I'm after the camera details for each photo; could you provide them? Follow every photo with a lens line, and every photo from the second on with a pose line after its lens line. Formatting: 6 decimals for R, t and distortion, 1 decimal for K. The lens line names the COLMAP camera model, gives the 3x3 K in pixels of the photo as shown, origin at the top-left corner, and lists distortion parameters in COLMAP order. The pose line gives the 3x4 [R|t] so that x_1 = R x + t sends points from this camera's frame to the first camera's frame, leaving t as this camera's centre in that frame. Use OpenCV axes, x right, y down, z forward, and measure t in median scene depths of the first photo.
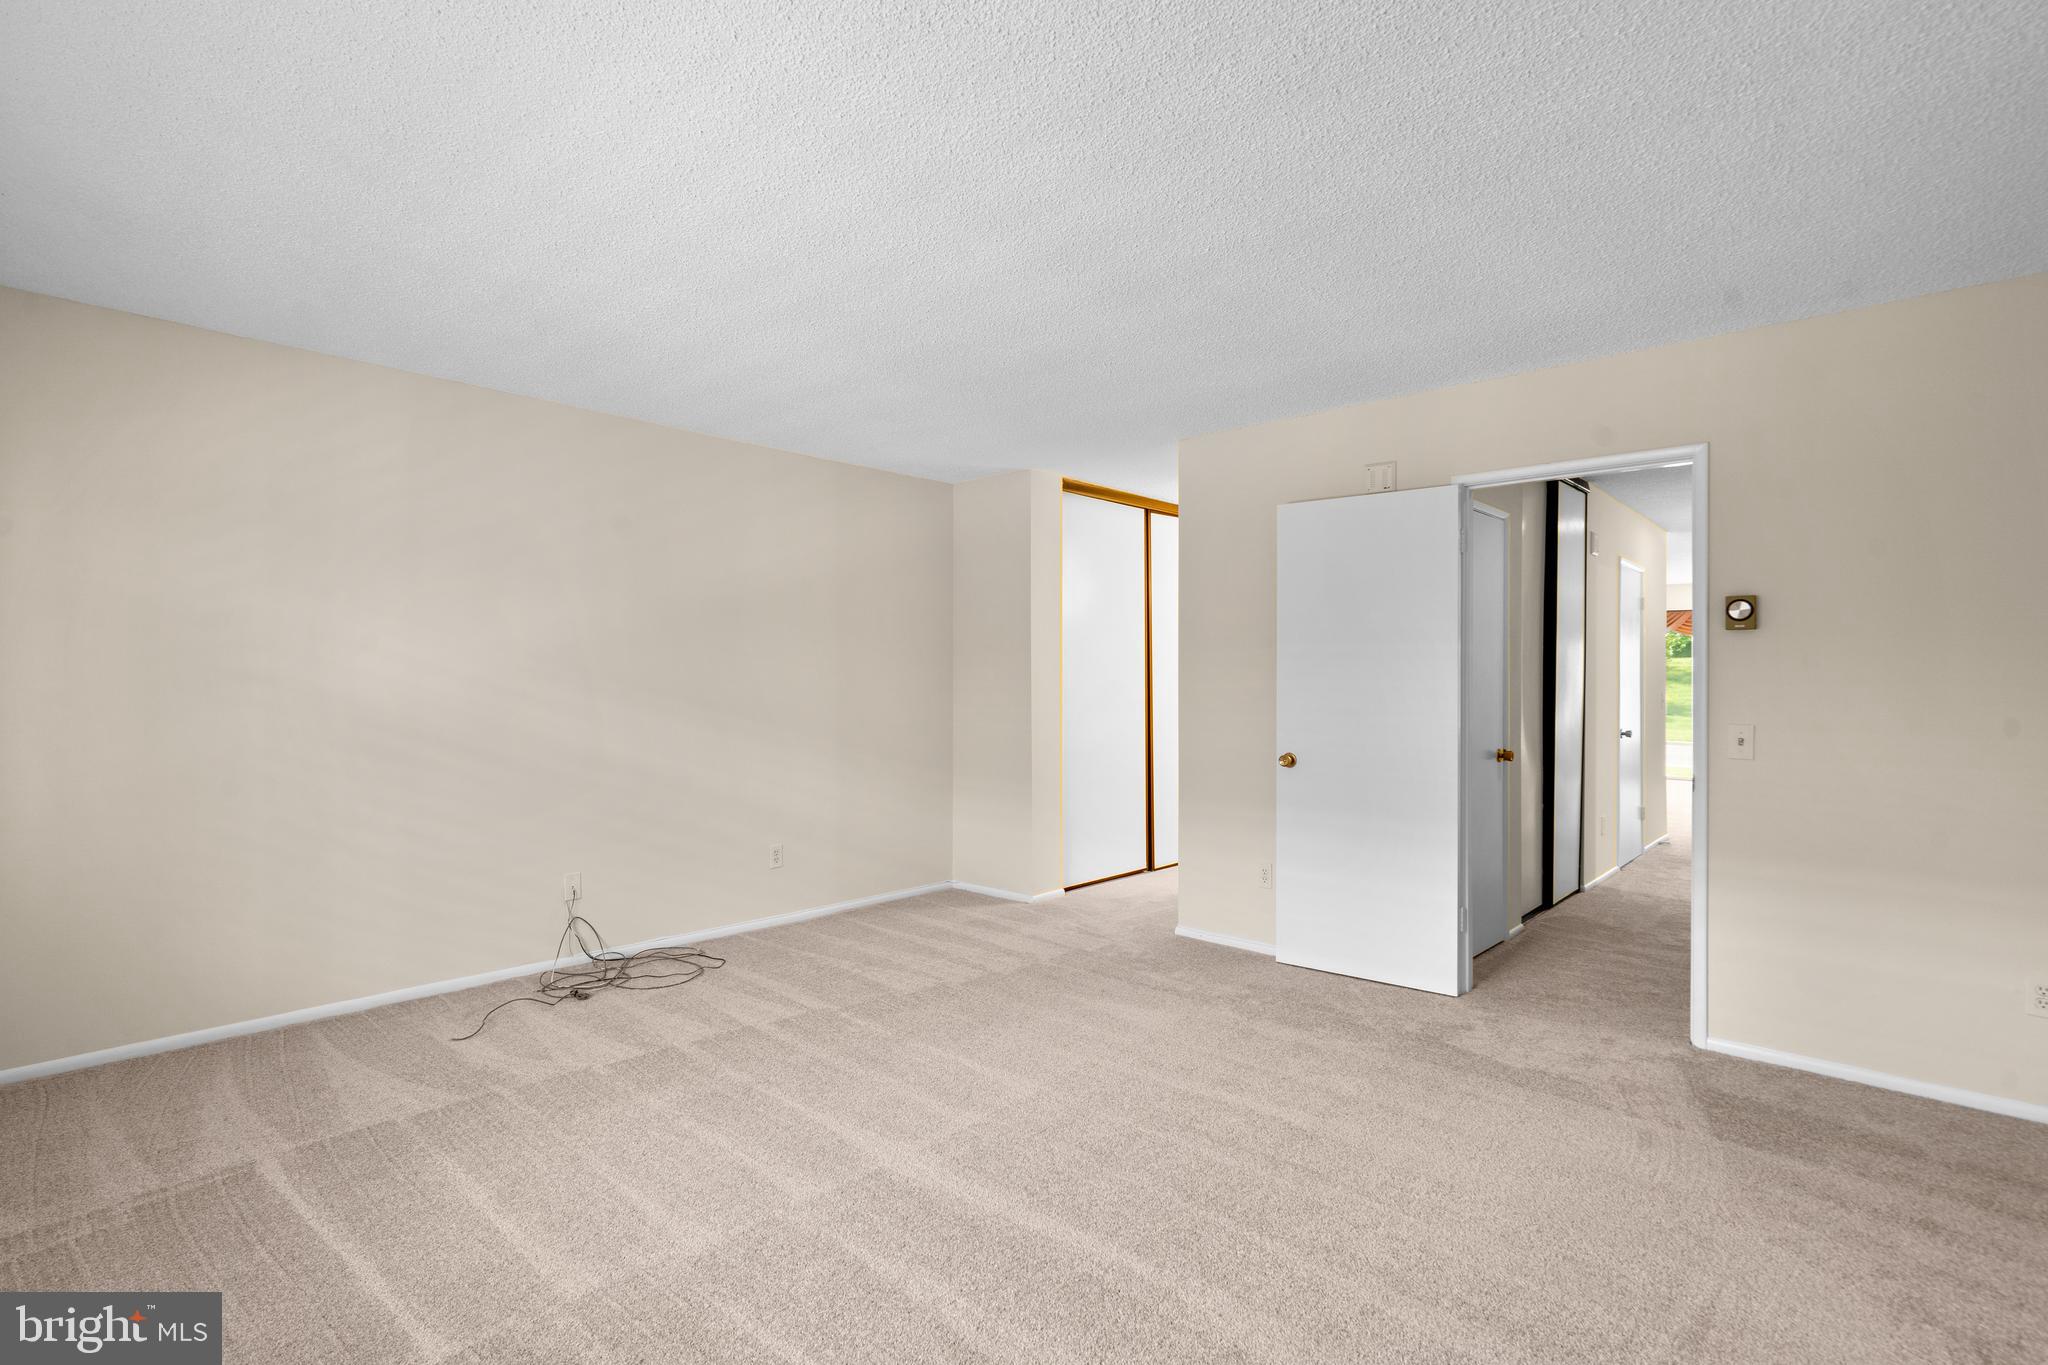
lens RADIAL K [[957.6, 0, 1026.8], [0, 957.6, 678.9], [0, 0, 1]] dist [-0.002681, 0.003582]
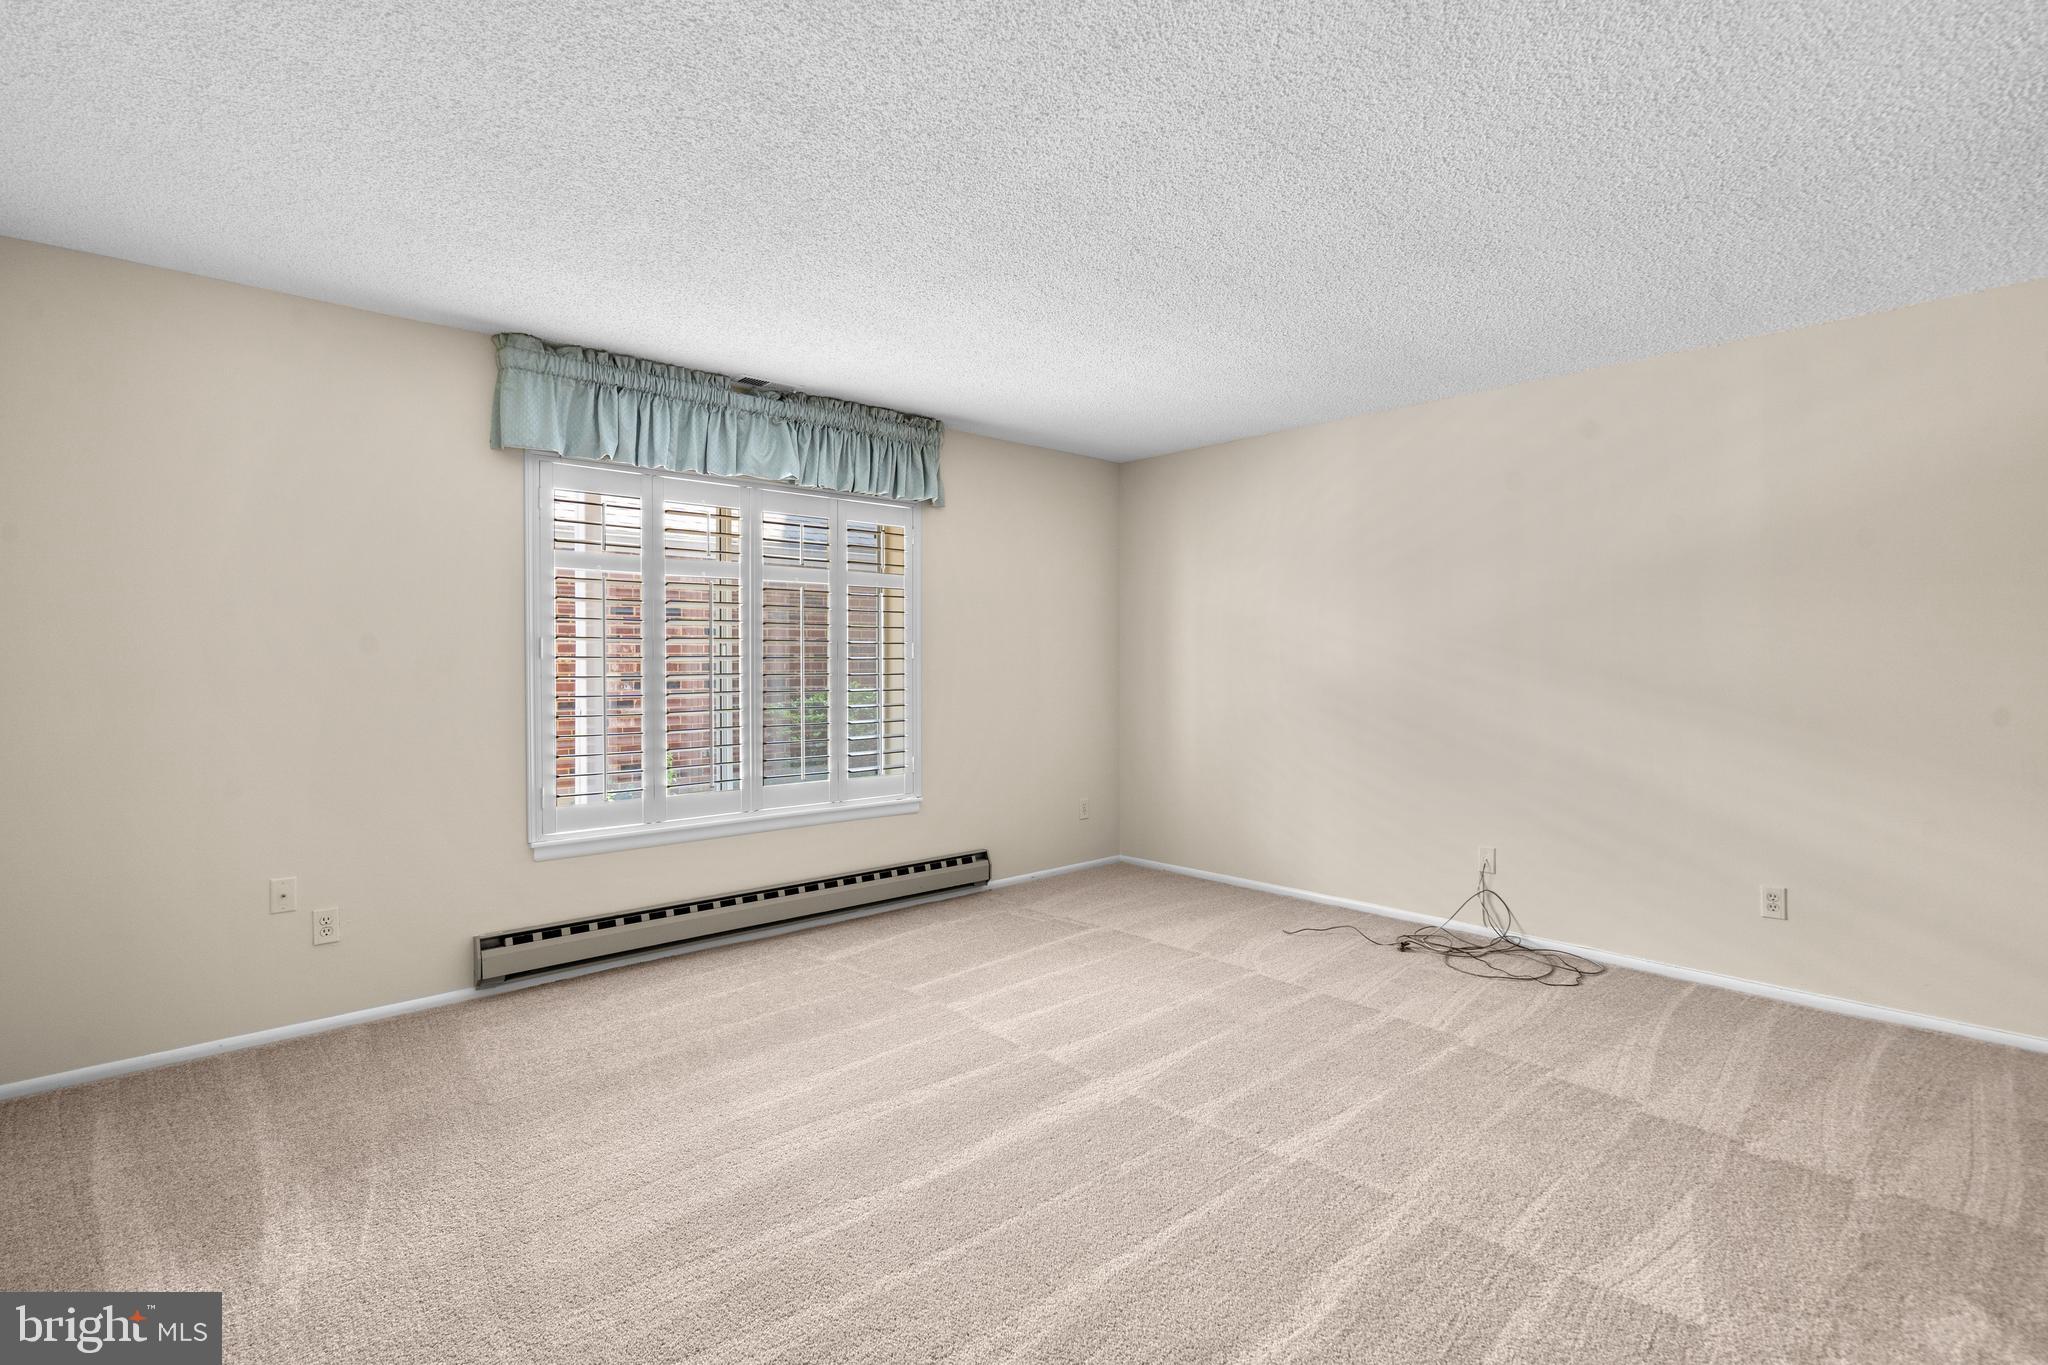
lens RADIAL K [[957.6, 0, 1034.6], [0, 957.6, 680.0], [0, 0, 1]] dist [-0.002681, 0.003582]
pose [[-0.077532, 0.011516, -0.996923, 0.636000], [0.003578, 0.999930, 0.011272, 0.011961], [0.996983, -0.002693, -0.077568, 0.653472]]
